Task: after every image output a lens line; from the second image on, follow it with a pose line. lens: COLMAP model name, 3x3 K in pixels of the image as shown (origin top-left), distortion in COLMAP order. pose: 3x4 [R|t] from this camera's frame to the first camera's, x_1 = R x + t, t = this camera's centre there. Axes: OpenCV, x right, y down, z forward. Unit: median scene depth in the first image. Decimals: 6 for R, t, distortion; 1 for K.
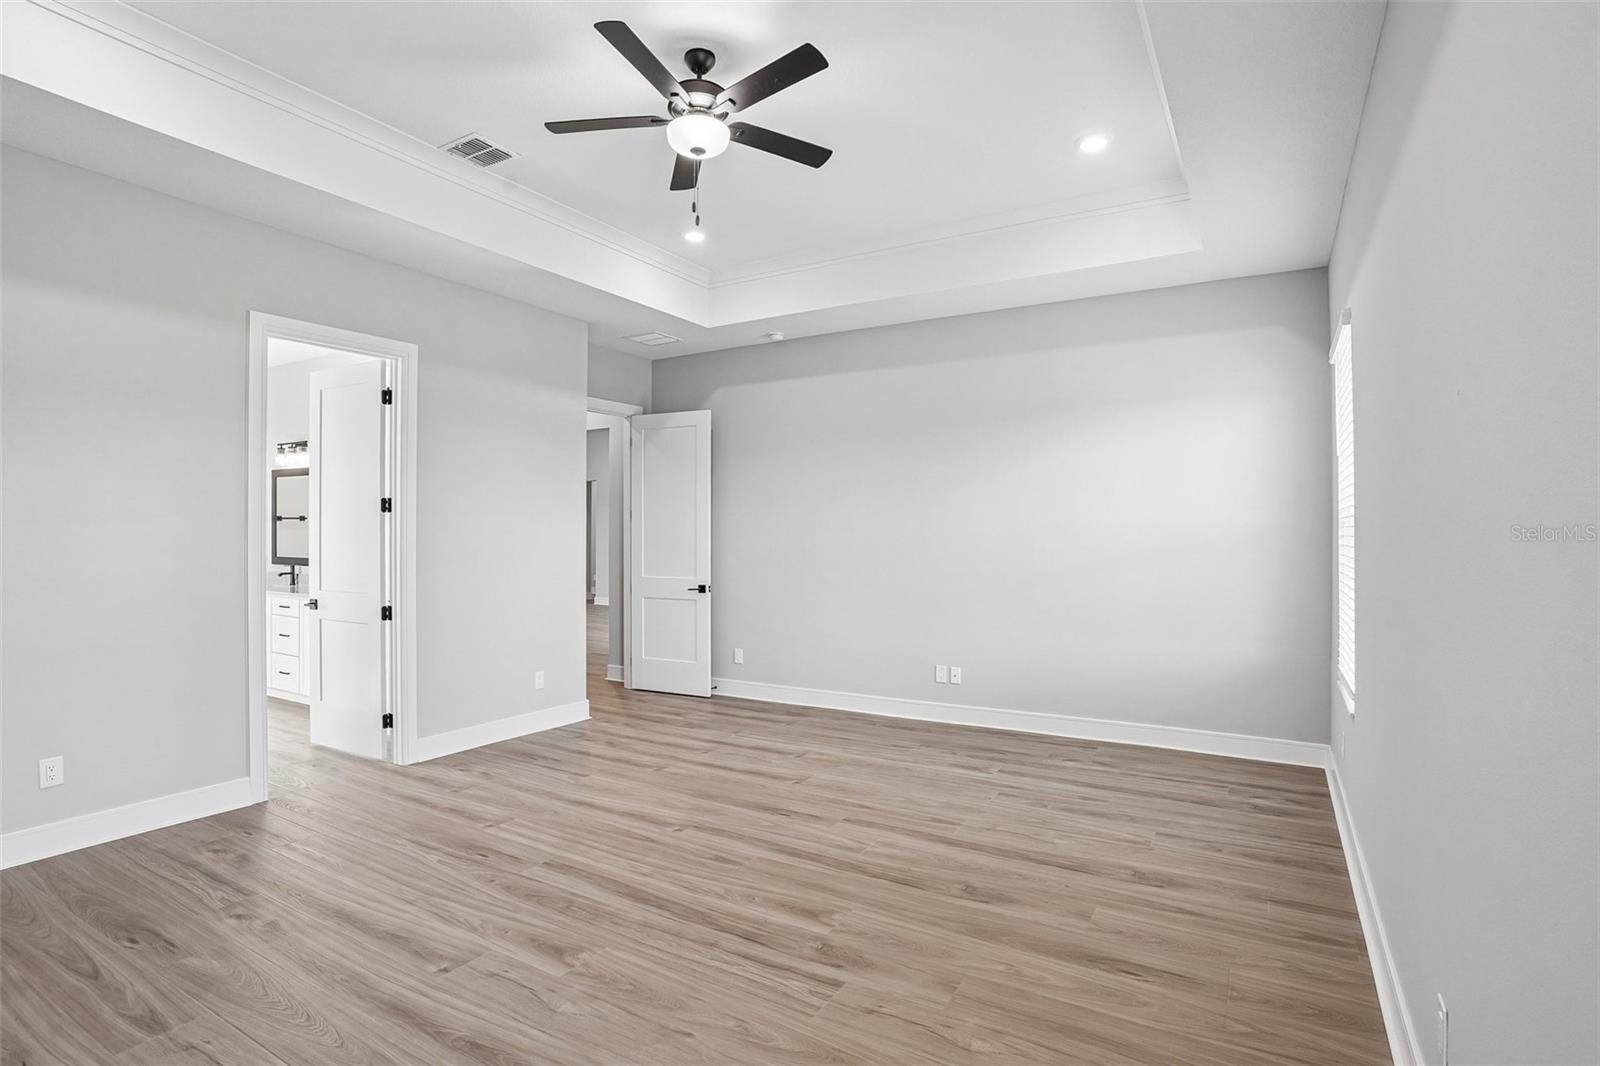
lens RADIAL K [[800.1, 0, 774.1], [0, 800.1, 518.8], [0, 0, 1]] dist [-0.054067, 0.028506]
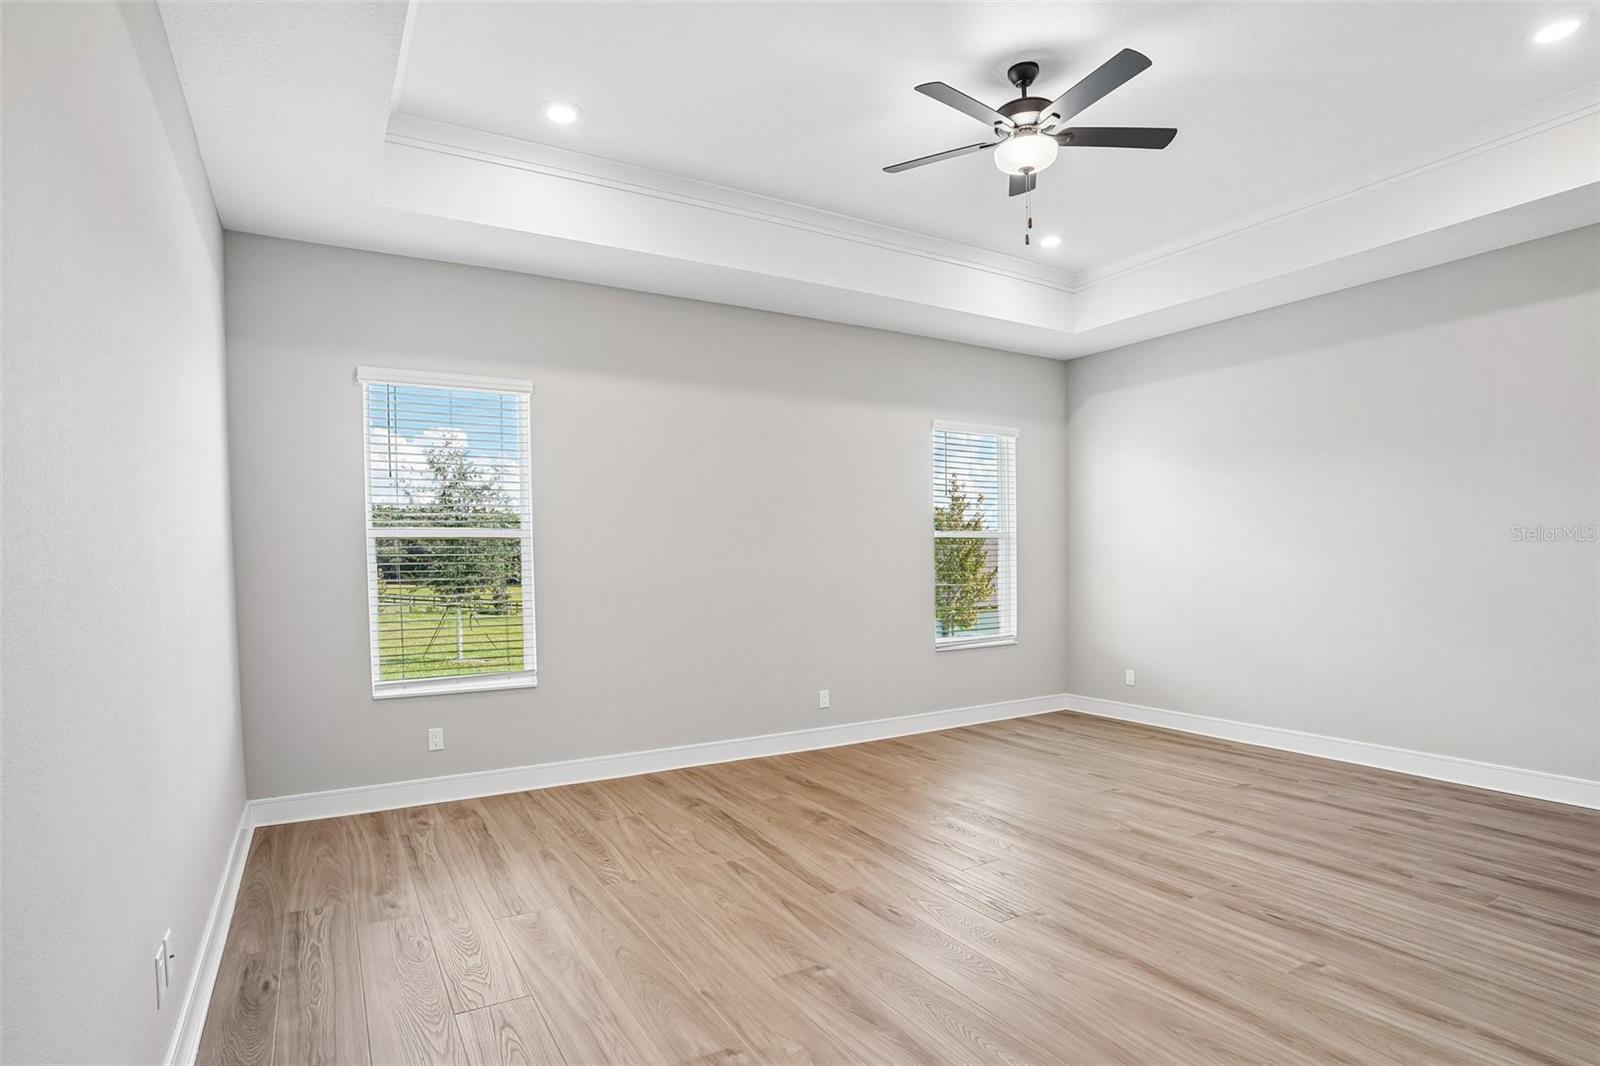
lens RADIAL K [[800.1, 0, 774.1], [0, 800.1, 518.8], [0, 0, 1]] dist [-0.054067, 0.028506]
pose [[-0.877174, 0.029144, 0.479288, -0.299246], [-0.000645, 0.998084, -0.061872, 0.040291], [-0.480173, -0.054582, -0.875474, 1.972014]]
